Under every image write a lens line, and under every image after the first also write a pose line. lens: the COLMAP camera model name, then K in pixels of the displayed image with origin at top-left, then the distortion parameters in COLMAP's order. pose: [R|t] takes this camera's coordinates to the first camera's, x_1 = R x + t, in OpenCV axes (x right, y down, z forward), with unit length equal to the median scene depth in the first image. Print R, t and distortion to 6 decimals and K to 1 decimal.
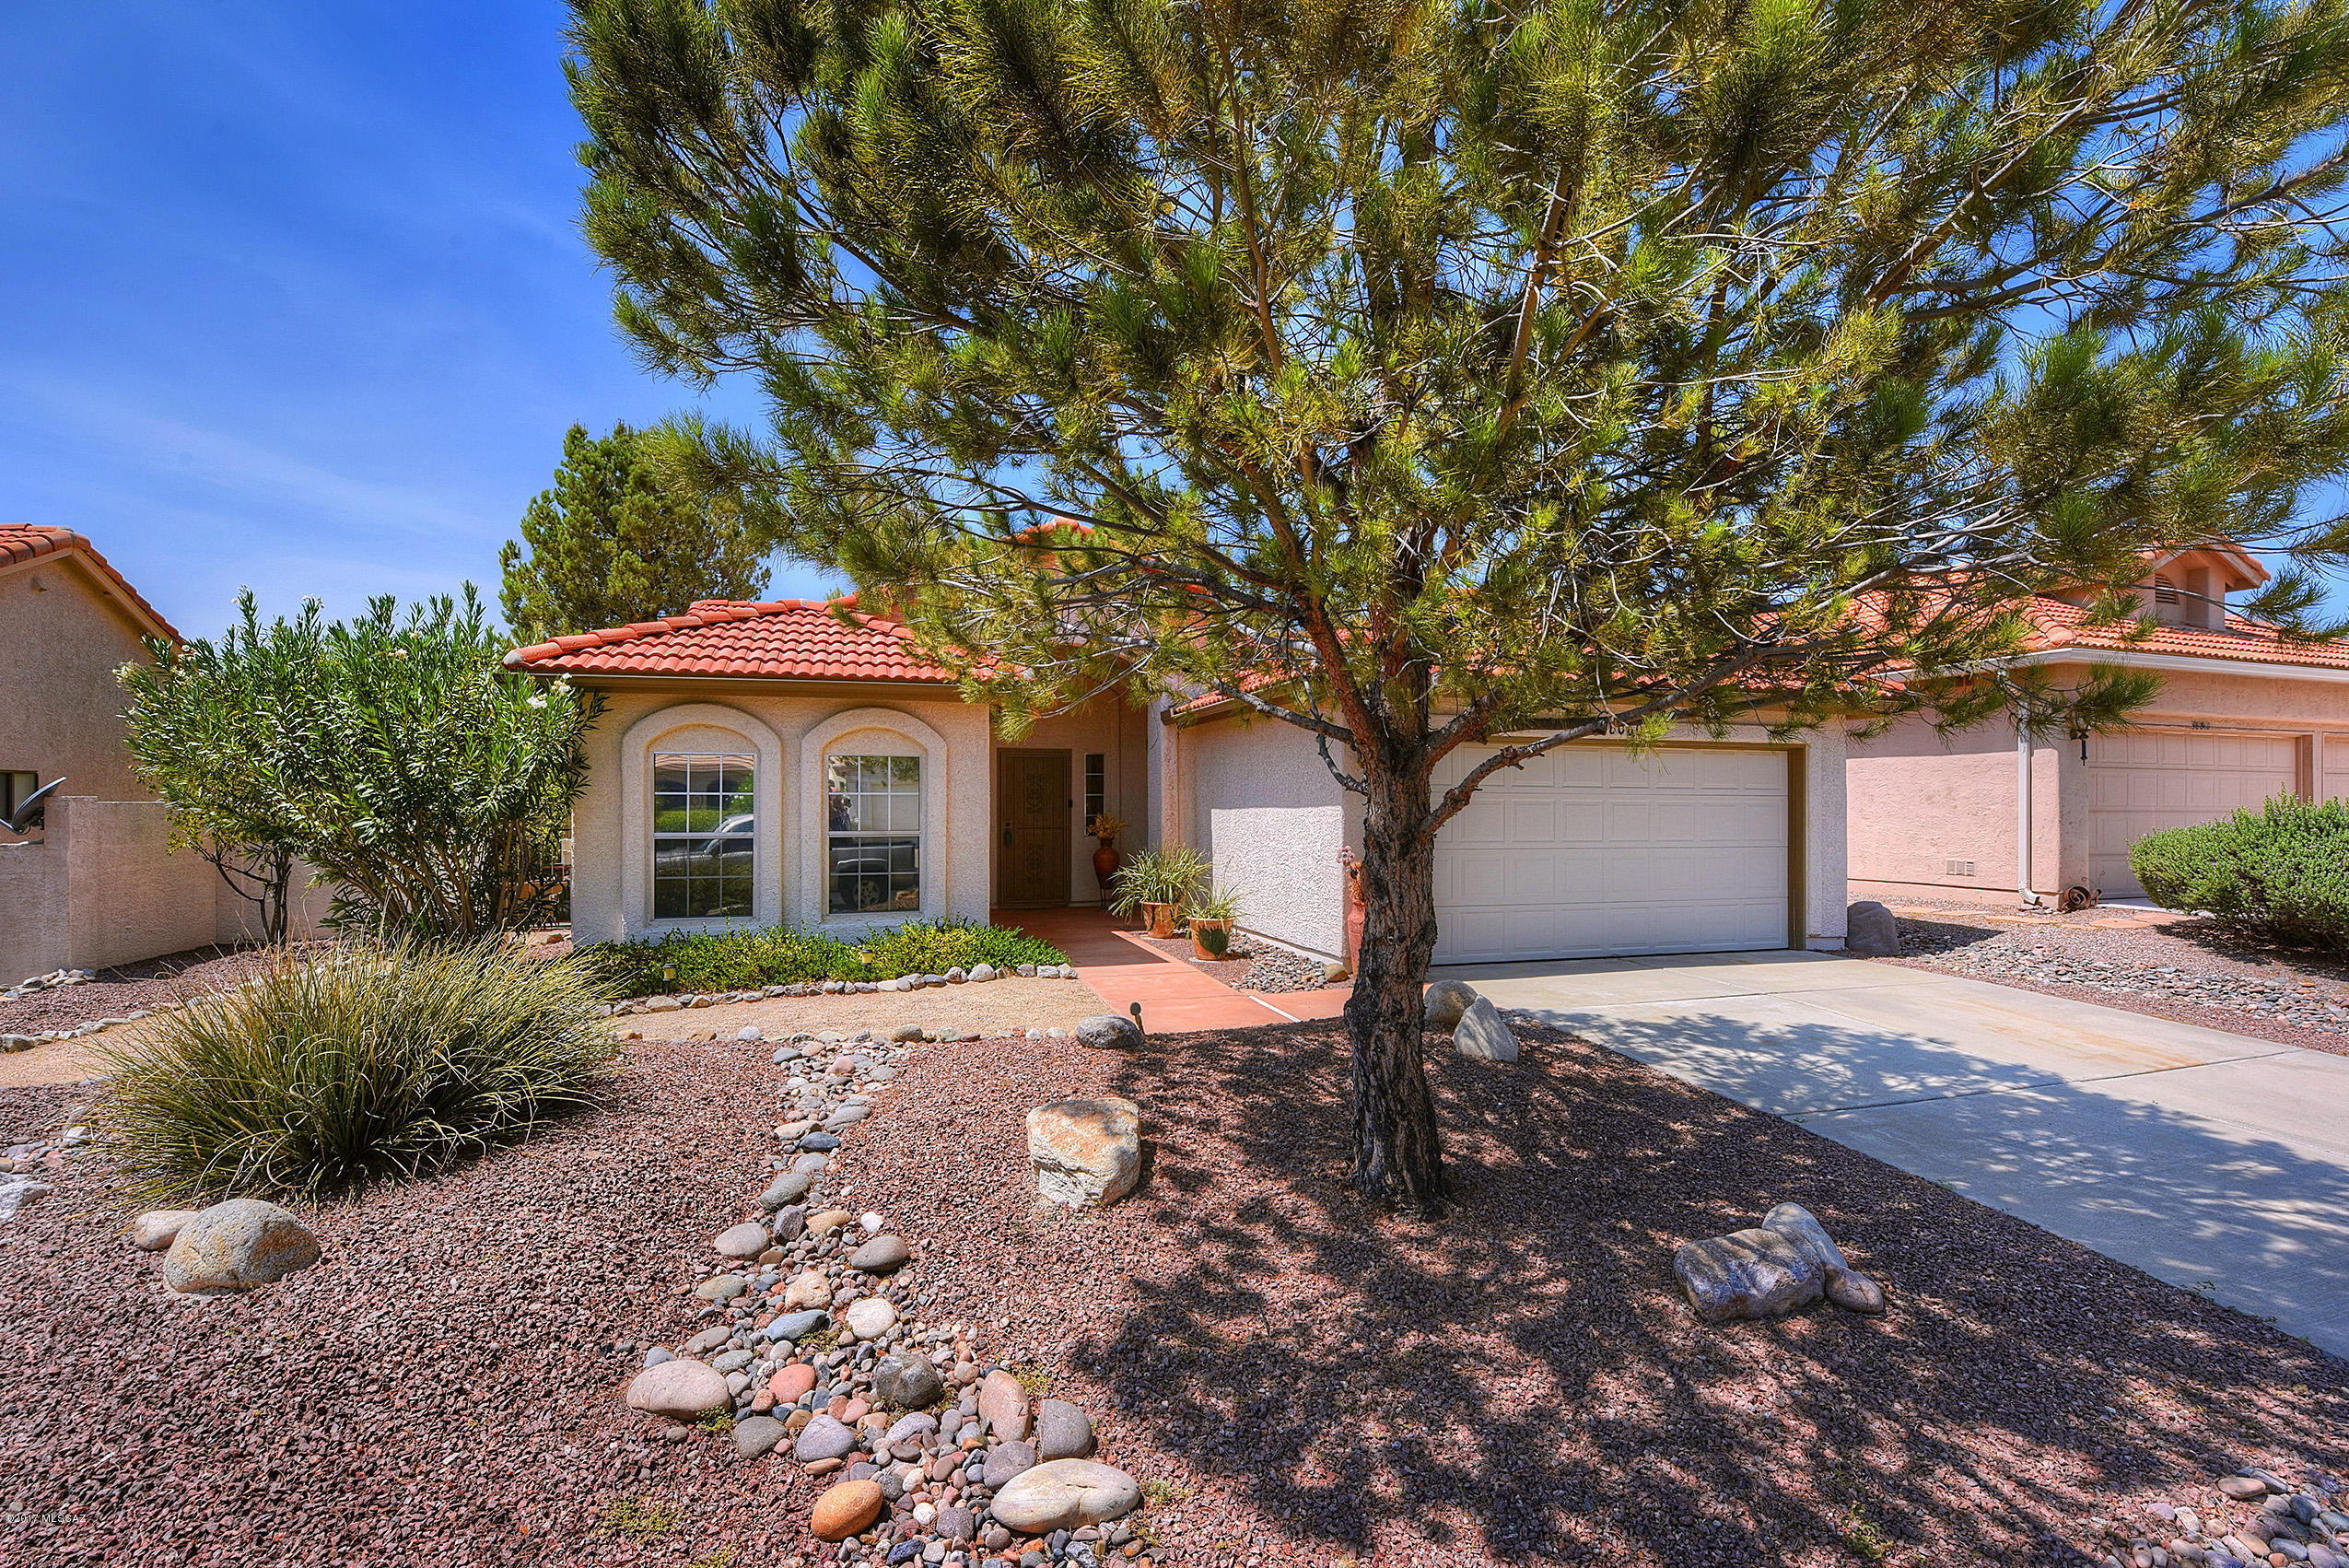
lens RADIAL K [[1067.4, 0, 1142.4], [0, 1067.4, 773.2], [0, 0, 1]] dist [-0.013730, -0.003191]
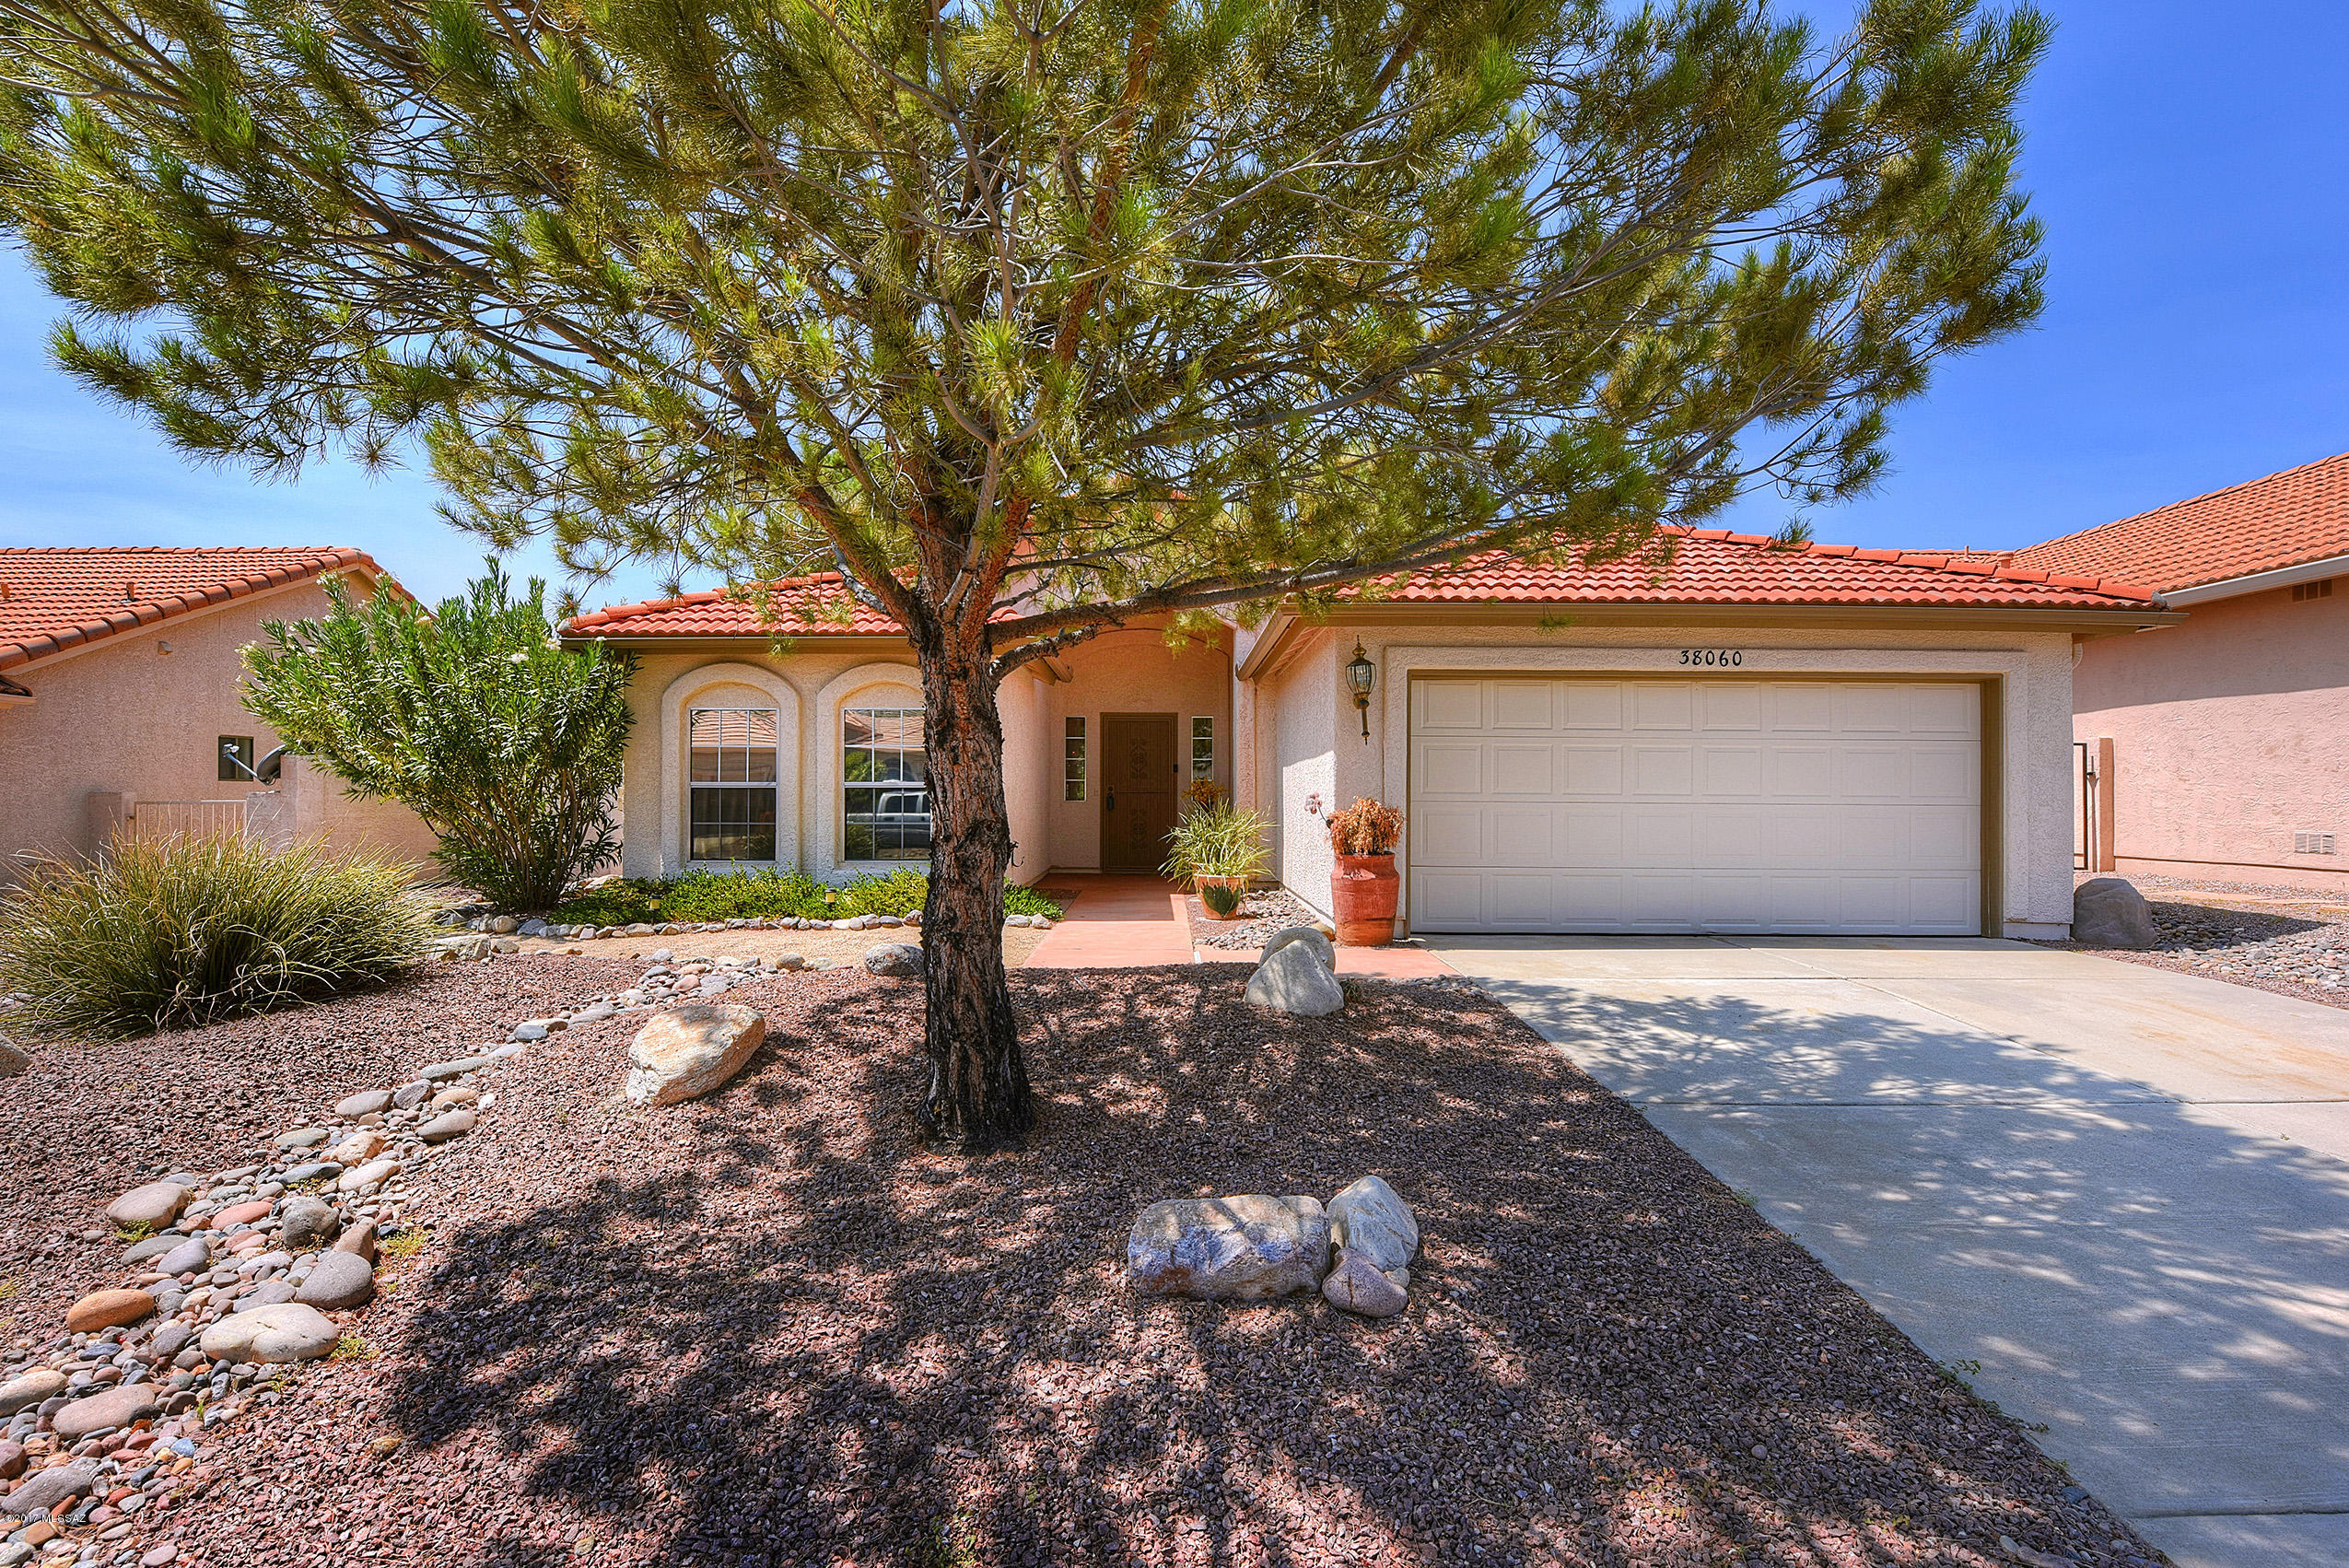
lens RADIAL K [[1067.4, 0, 987.8], [0, 1067.4, 760.8], [0, 0, 1]] dist [-0.013730, -0.003191]
pose [[0.952168, -0.003924, -0.305551, 0.367124], [0.007696, 0.999908, 0.011140, 0.054458], [0.305479, -0.012959, 0.952111, 0.112894]]
